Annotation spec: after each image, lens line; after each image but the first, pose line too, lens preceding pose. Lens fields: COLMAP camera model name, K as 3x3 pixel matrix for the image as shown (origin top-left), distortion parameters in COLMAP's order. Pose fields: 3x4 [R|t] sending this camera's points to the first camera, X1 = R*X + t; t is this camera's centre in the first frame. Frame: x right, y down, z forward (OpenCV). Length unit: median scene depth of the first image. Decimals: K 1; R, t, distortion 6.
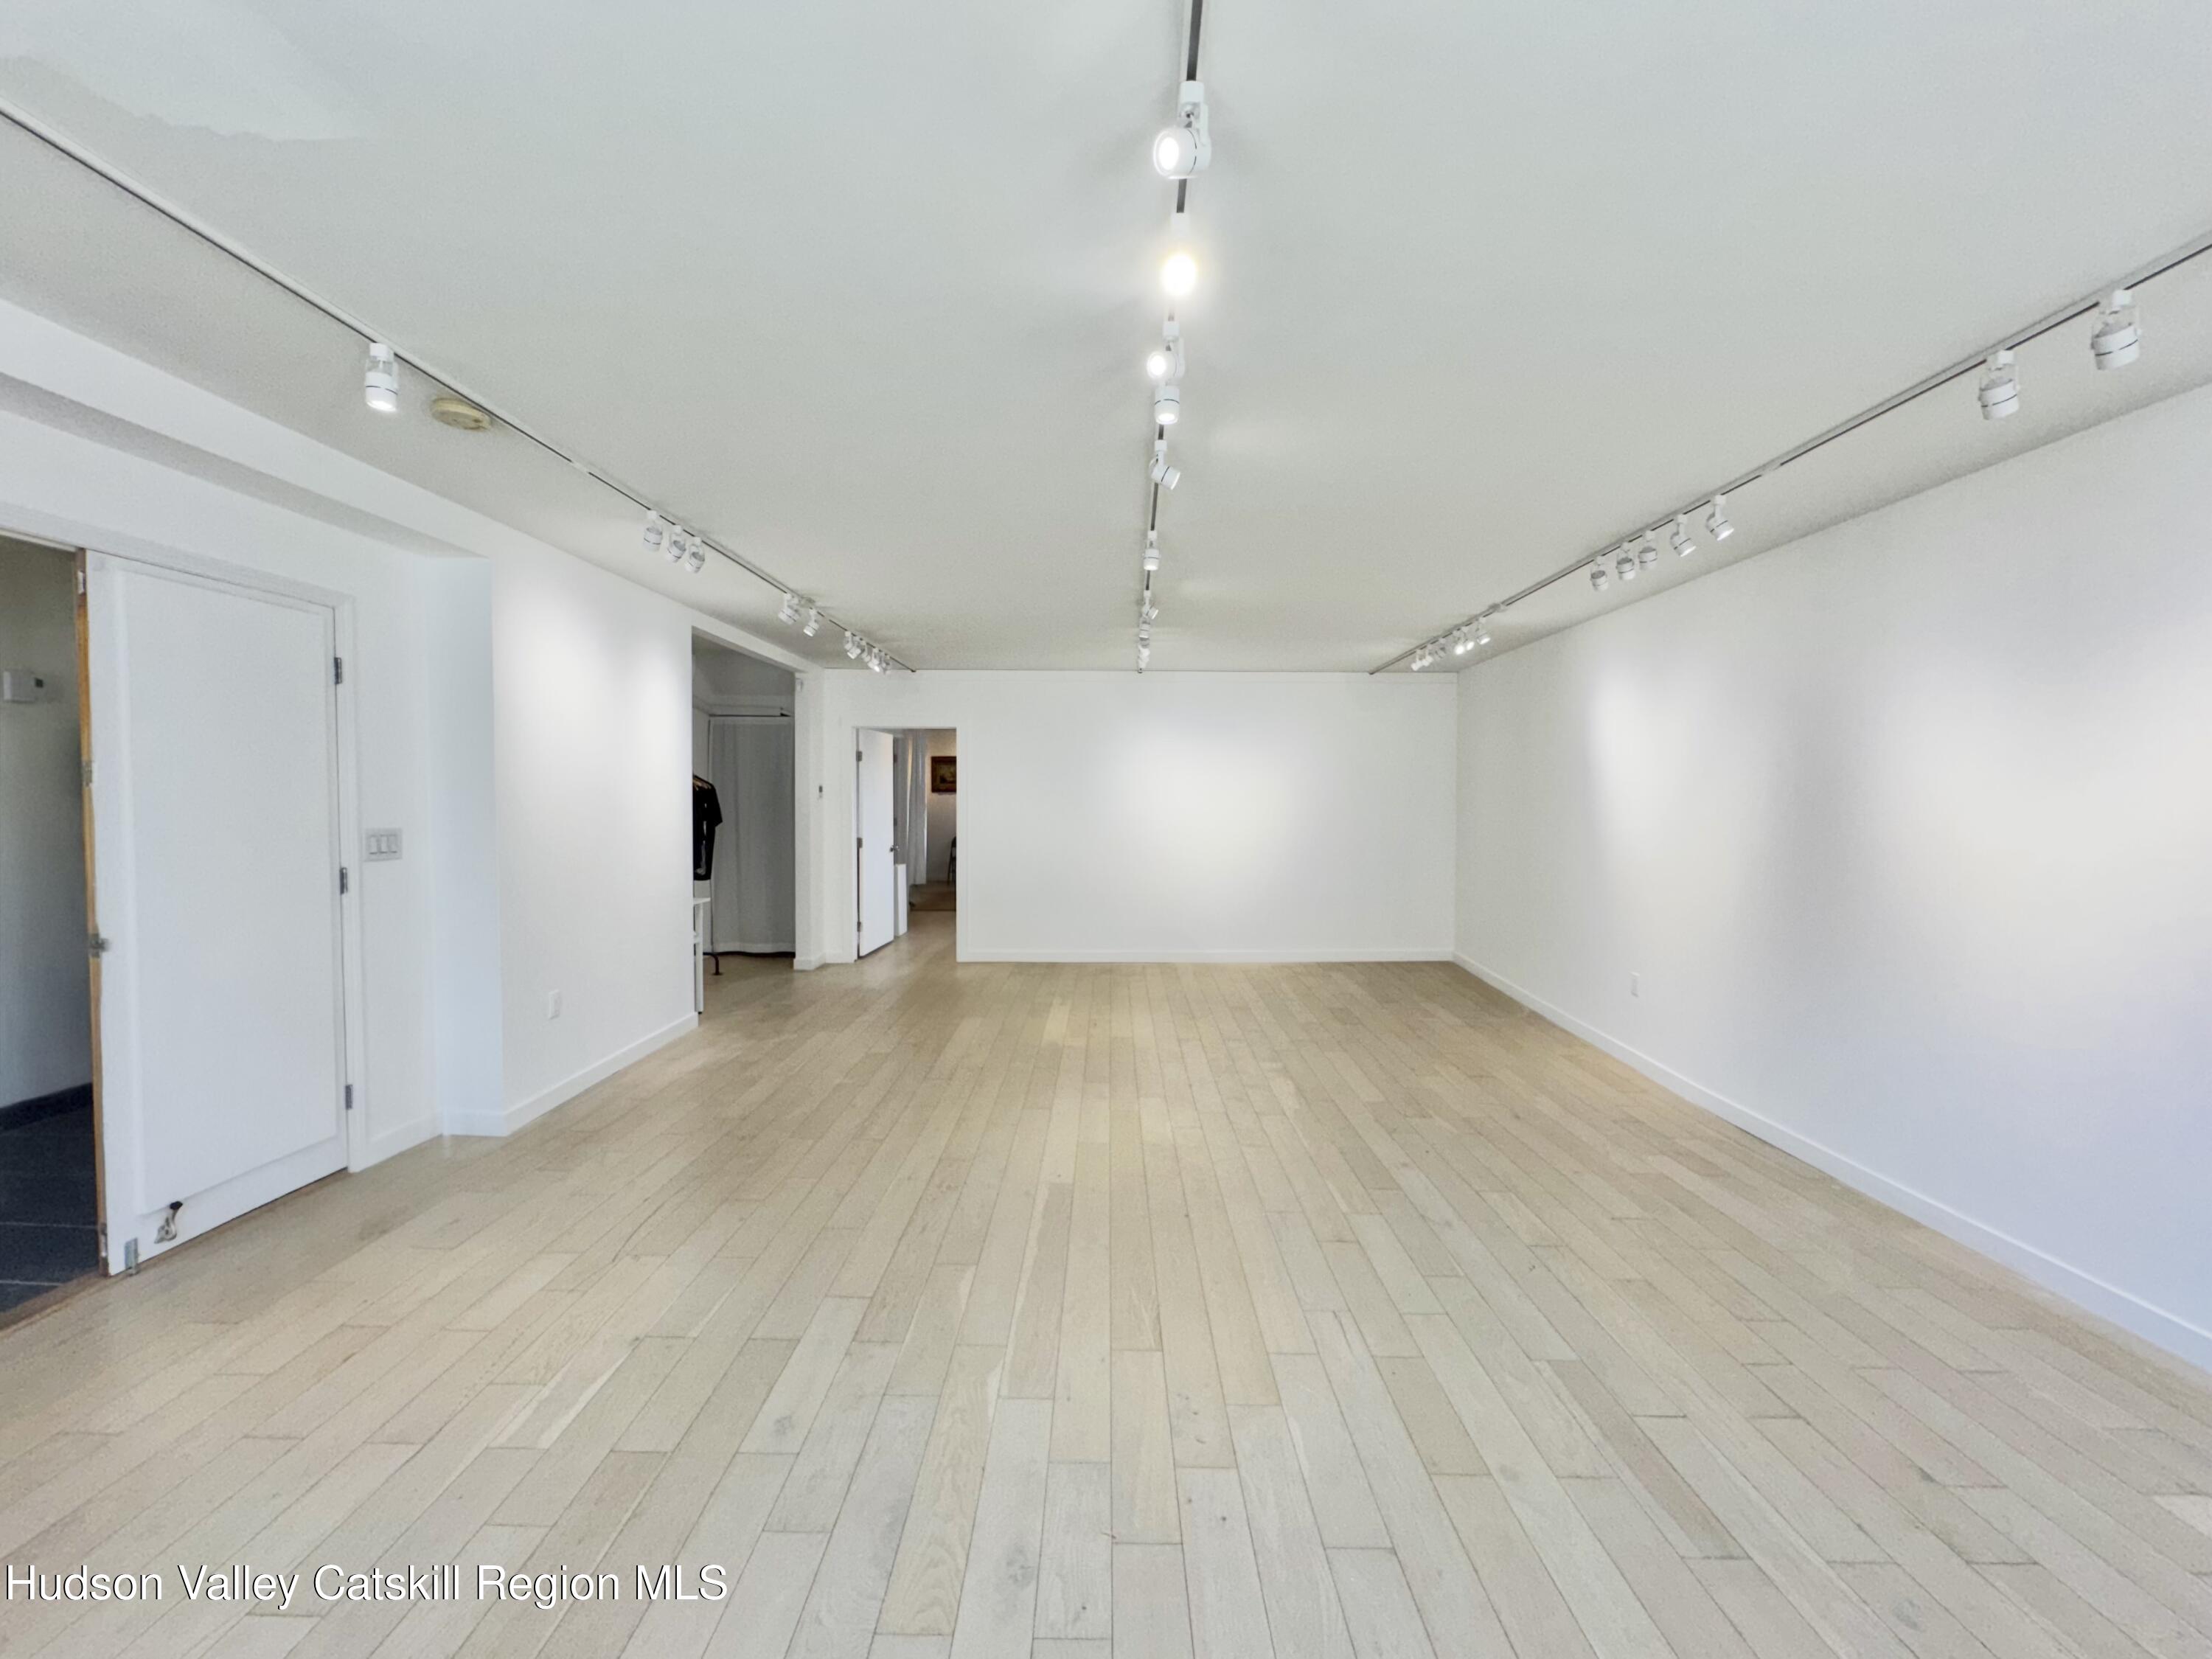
lens RADIAL K [[879.2, 0, 1107.6], [0, 879.2, 827.9], [0, 0, 1]] dist [-0.004372, 0.000987]
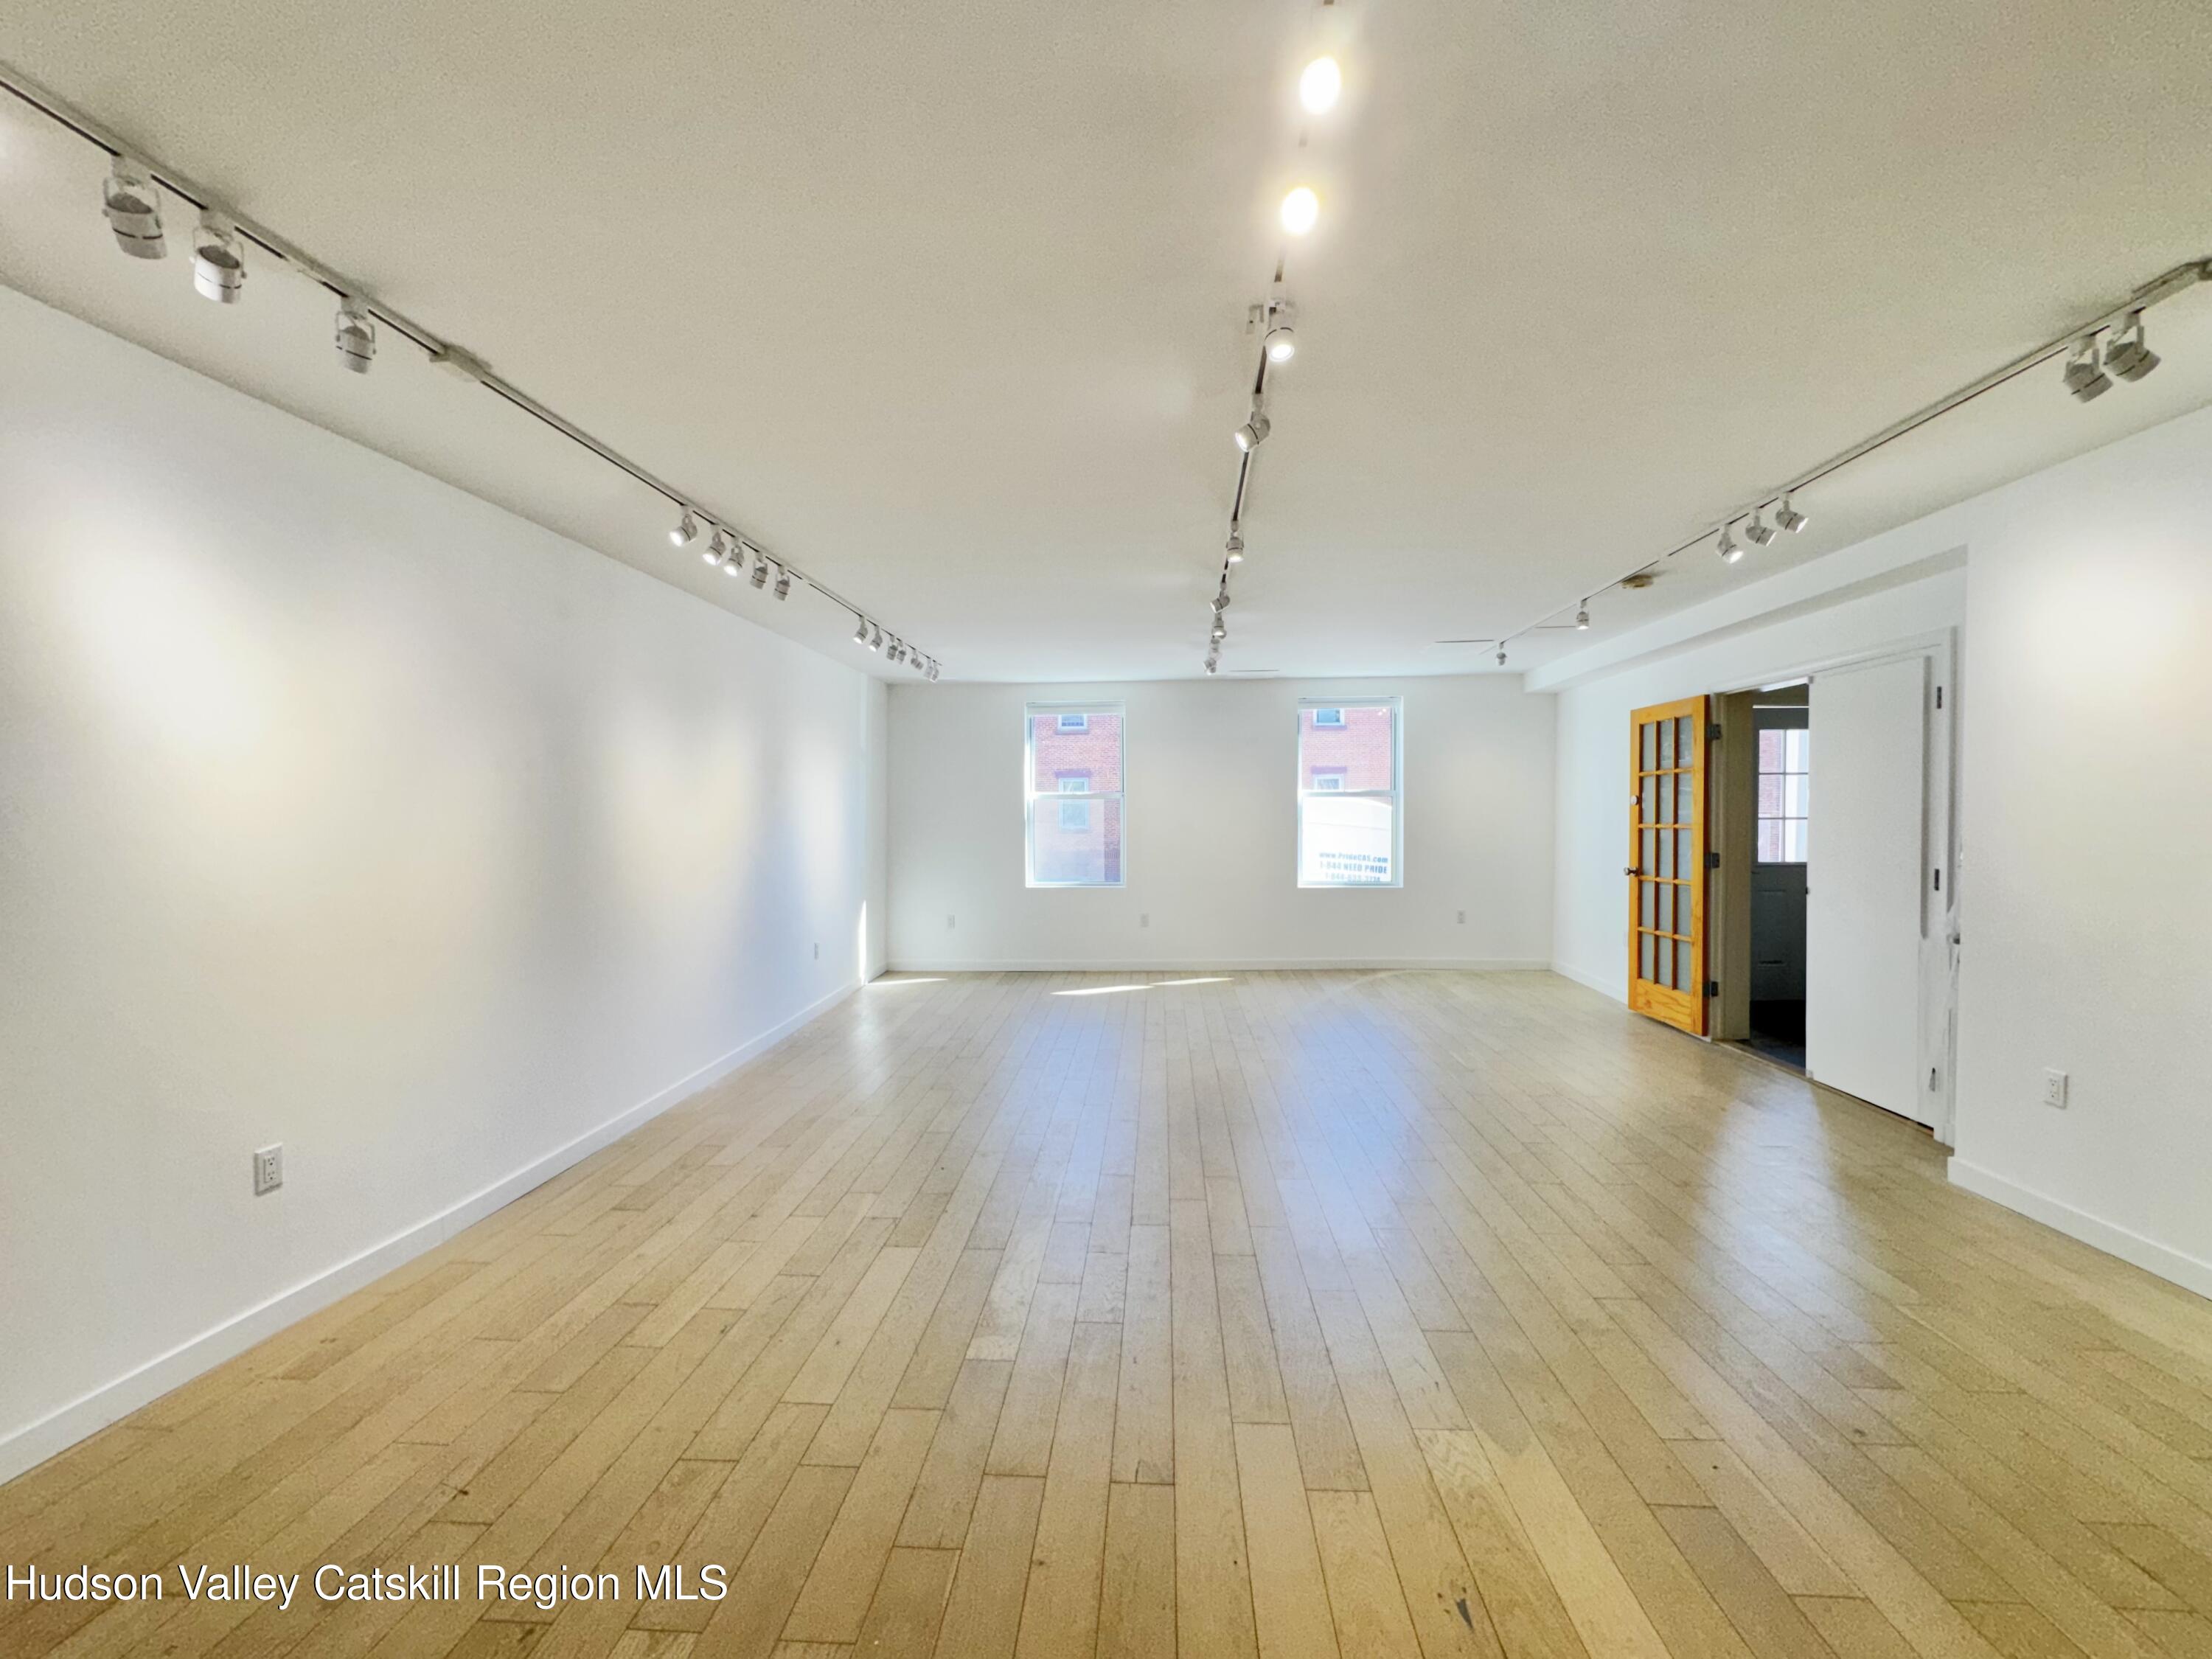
lens RADIAL K [[879.2, 0, 1109.7], [0, 879.2, 830.2], [0, 0, 1]] dist [-0.004372, 0.000987]
pose [[-0.998225, -0.005462, 0.059299, 0.129116], [-0.002384, 0.998652, 0.051850, -0.056487], [-0.059502, 0.051617, -0.996893, 2.012350]]
